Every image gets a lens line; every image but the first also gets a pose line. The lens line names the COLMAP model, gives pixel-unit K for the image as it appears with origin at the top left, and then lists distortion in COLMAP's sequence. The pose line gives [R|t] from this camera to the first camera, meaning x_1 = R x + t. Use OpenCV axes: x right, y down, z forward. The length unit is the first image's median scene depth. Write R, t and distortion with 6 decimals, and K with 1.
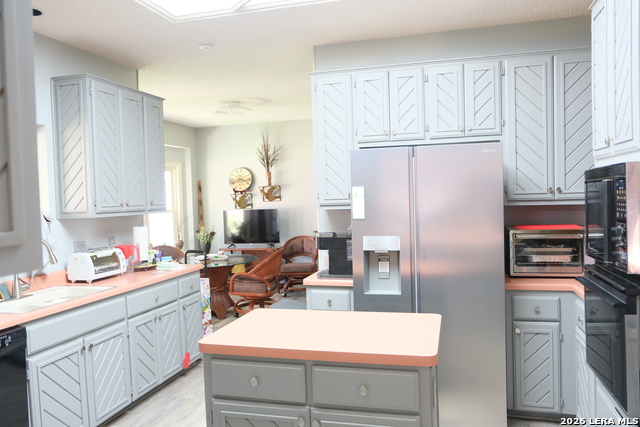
lens RADIAL K [[495.6, 0, 305.4], [0, 495.6, 212.9], [0, 0, 1]] dist [0.003851, 0.001646]
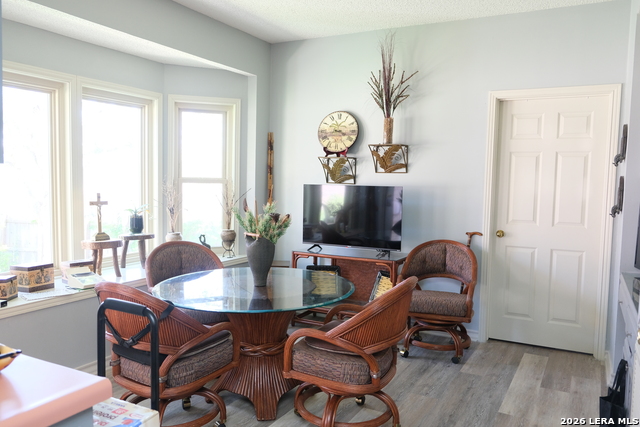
lens RADIAL K [[495.6, 0, 305.4], [0, 495.6, 212.9], [0, 0, 1]] dist [0.003851, 0.001646]
pose [[0.973015, 0.068005, -0.220495, -0.035566], [-0.058788, 0.997111, 0.048107, 0.000460], [0.223129, -0.033847, 0.974201, 0.436578]]
